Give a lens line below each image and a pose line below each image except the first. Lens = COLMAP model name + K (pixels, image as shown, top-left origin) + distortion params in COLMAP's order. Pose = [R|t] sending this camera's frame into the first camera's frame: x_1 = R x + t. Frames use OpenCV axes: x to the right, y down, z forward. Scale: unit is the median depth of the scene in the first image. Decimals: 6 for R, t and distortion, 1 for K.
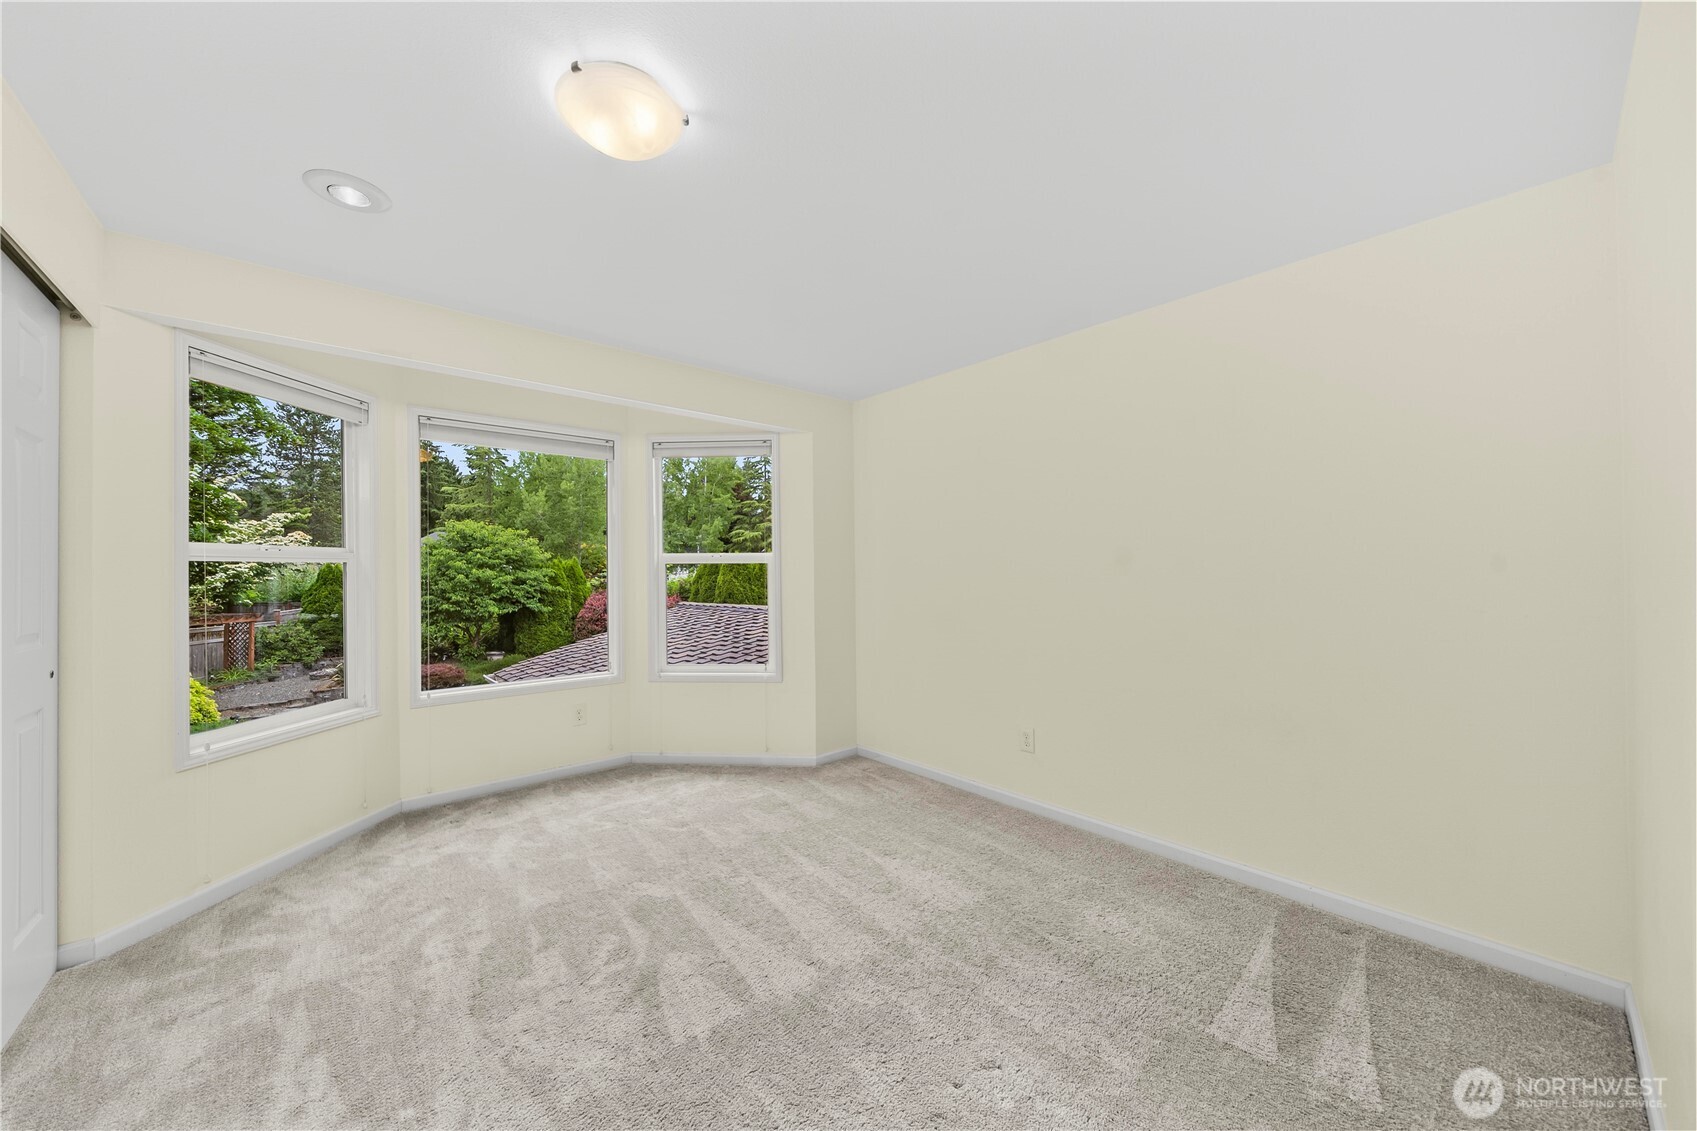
lens RADIAL K [[604.5, 0, 848.5], [0, 604.5, 565.5], [0, 0, 1]] dist [-0.009670, 0.000083]
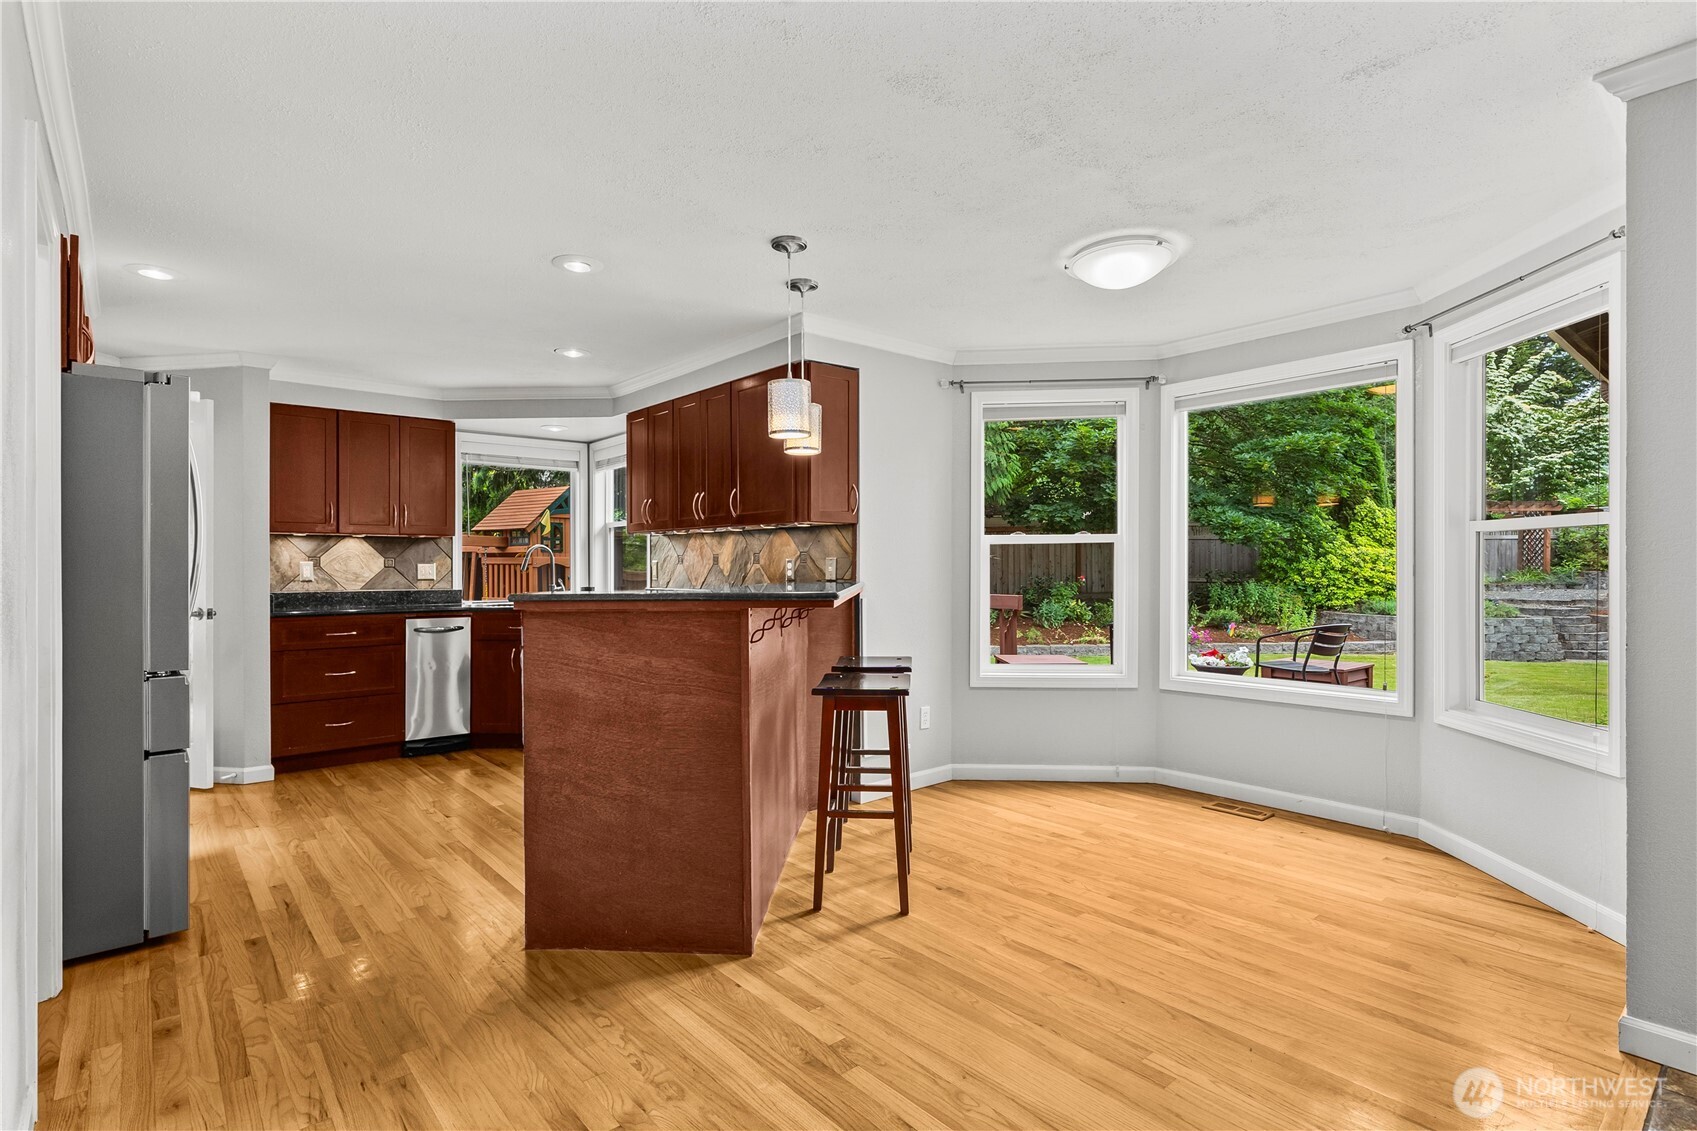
lens RADIAL K [[829.9, 0, 834.6], [0, 829.9, 566.0], [0, 0, 1]] dist [0.001984, 0.000031]
pose [[-0.019897, 0.005753, -0.999785, 0.109736], [0.014225, 0.999884, 0.005471, 0.135657], [0.999701, -0.014113, -0.019977, 0.075984]]
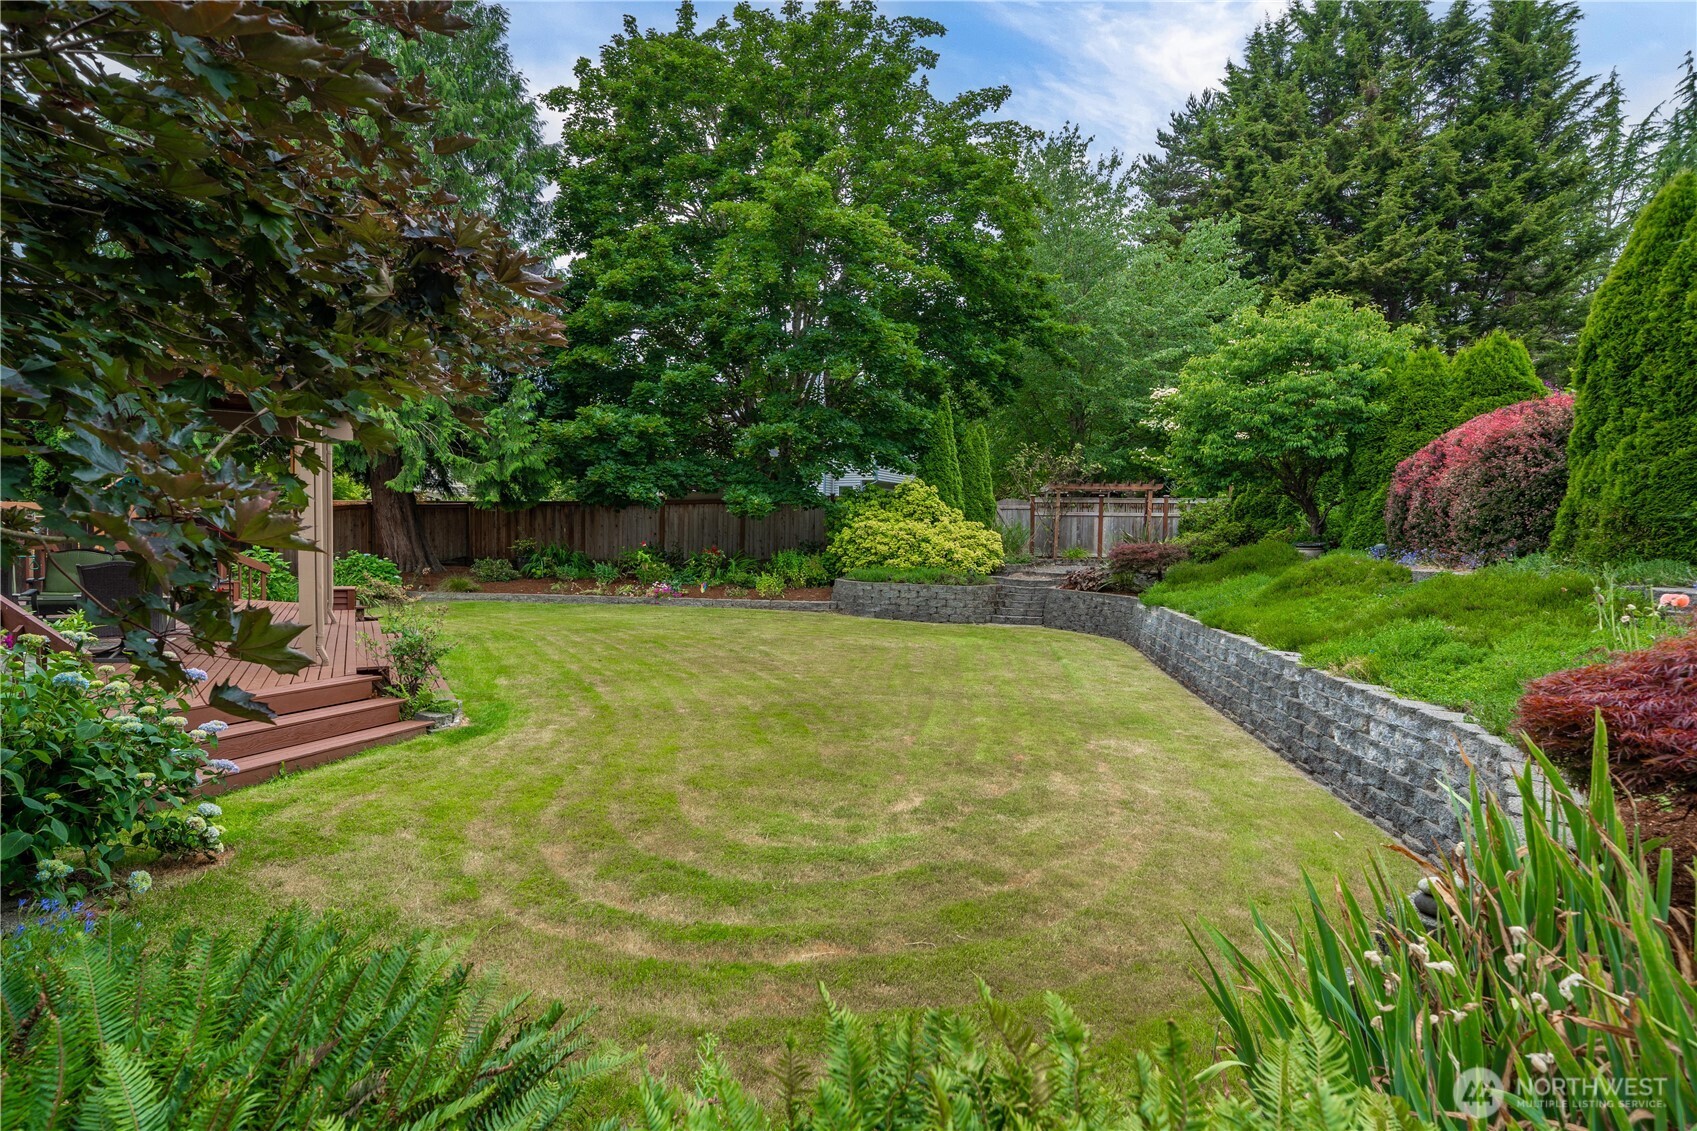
lens RADIAL K [[952.4, 0, 848.5], [0, 952.4, 565.5], [0, 0, 1]] dist [-0.001046, -0.000282]
pose [[-0.235434, 0.029497, -0.971443, 0.331918], [-0.002586, 0.999517, 0.030977, 0.145704], [0.971887, 0.009805, -0.235244, 0.841277]]
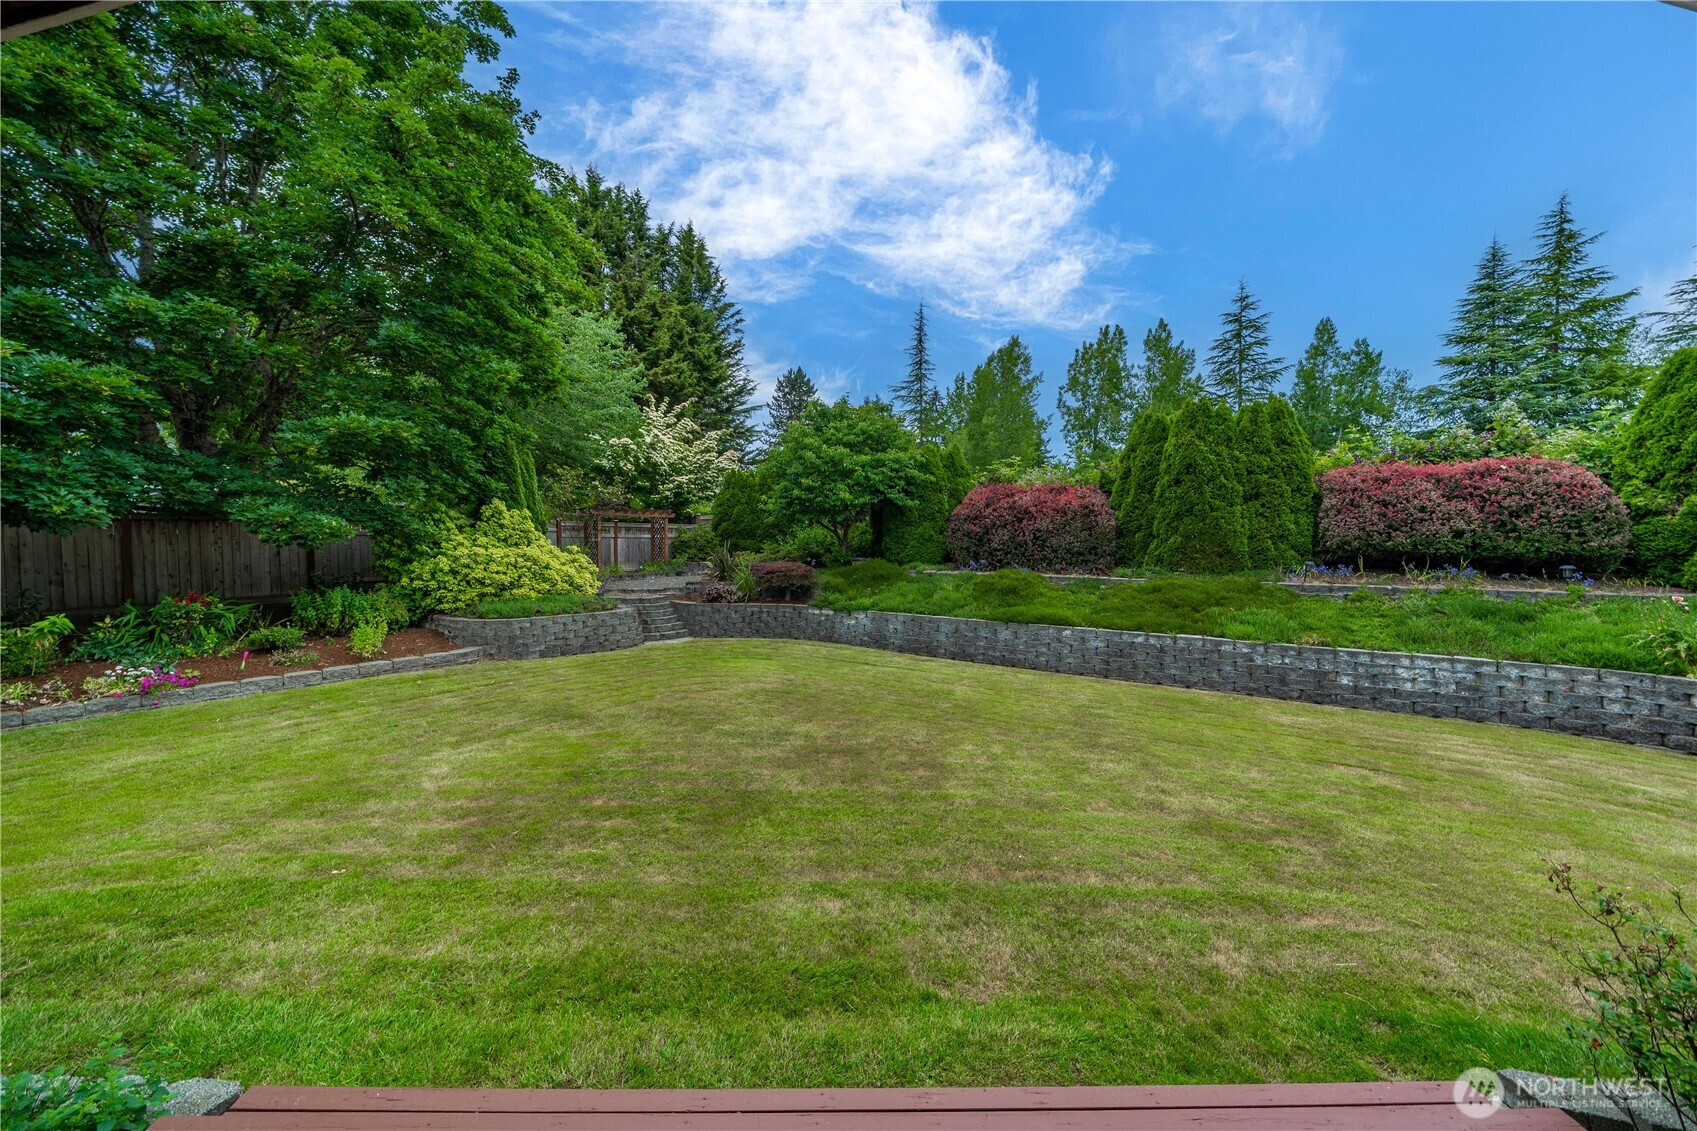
lens RADIAL K [[583.8, 0, 842.3], [0, 583.8, 567.8], [0, 0, 1]] dist [-0.002637, -0.000297]
pose [[0.752820, 0.030126, -0.657537, -0.084521], [0.006568, 0.998559, 0.053269, 0.119690], [0.658194, -0.044421, 0.751537, 0.401599]]
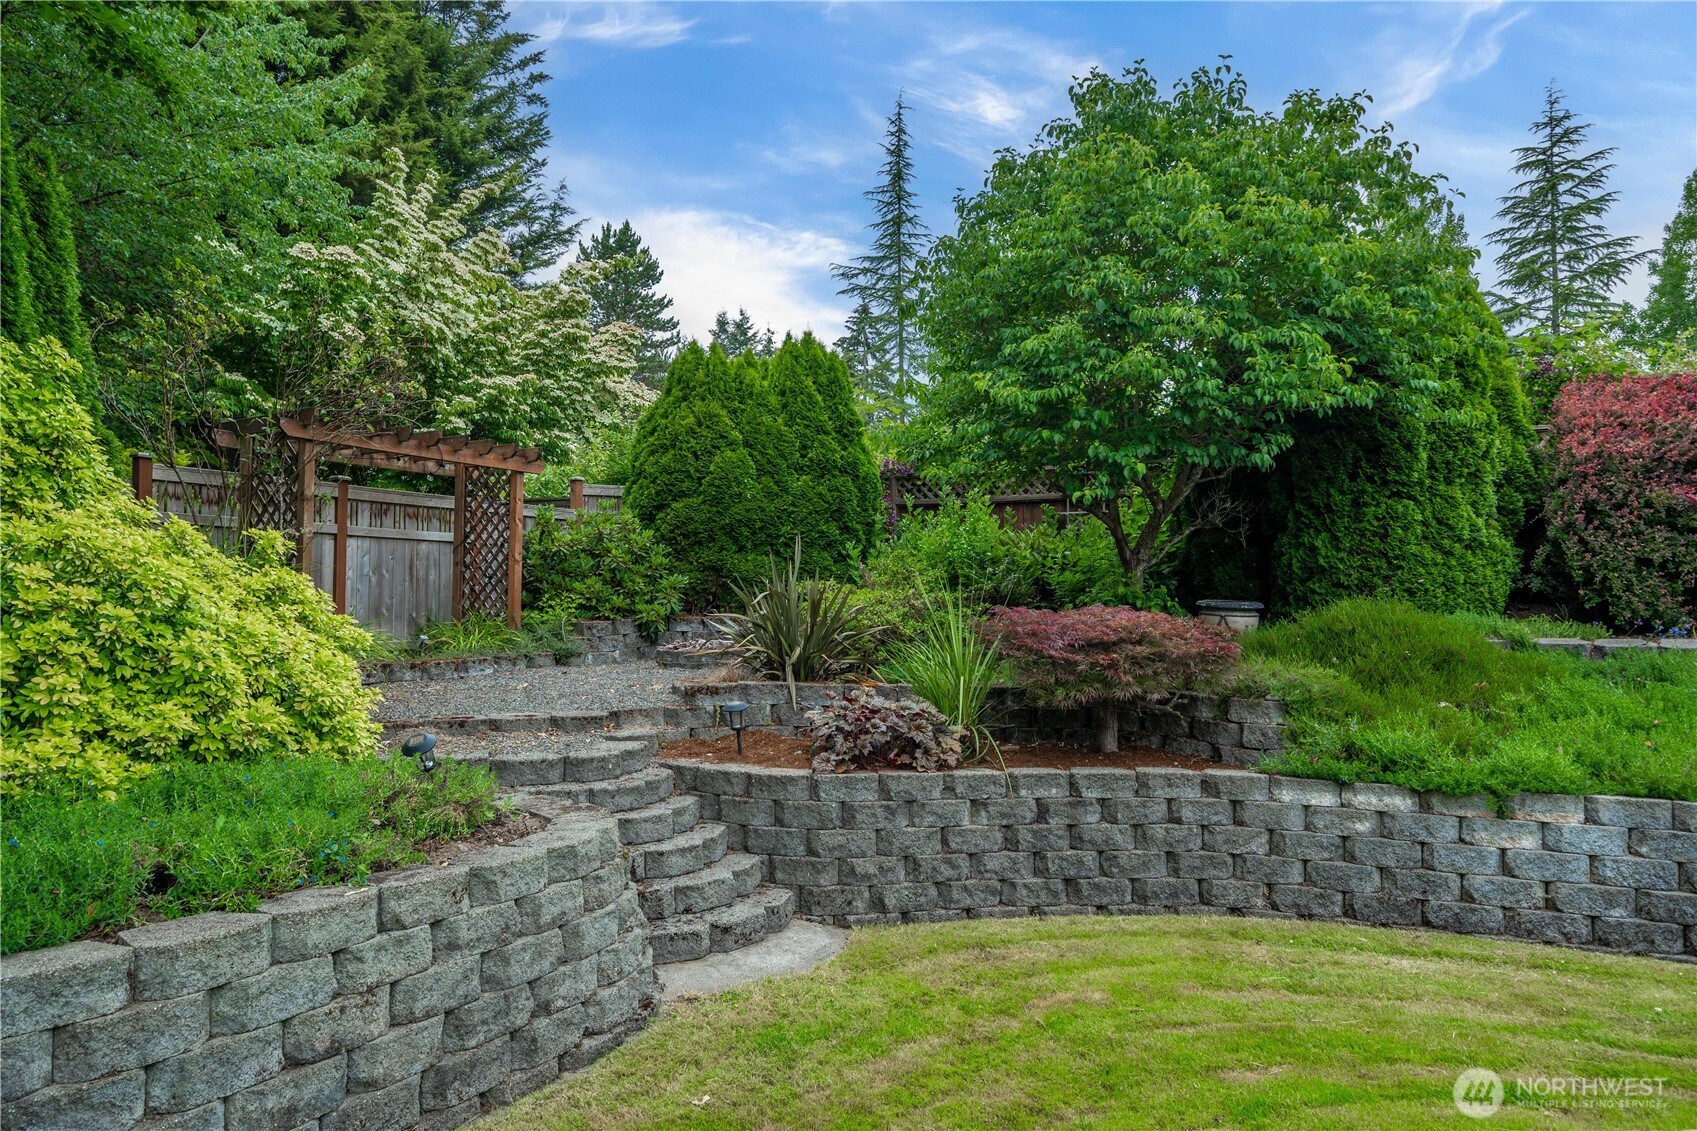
lens RADIAL K [[1106.8, 0, 840.0], [0, 1106.8, 568.6], [0, 0, 1]] dist [0.001836, 0.000031]
pose [[0.864225, -0.012848, -0.502942, -0.514685], [0.001405, 0.999732, -0.023126, 0.146643], [0.503104, 0.019279, 0.864011, 0.539141]]
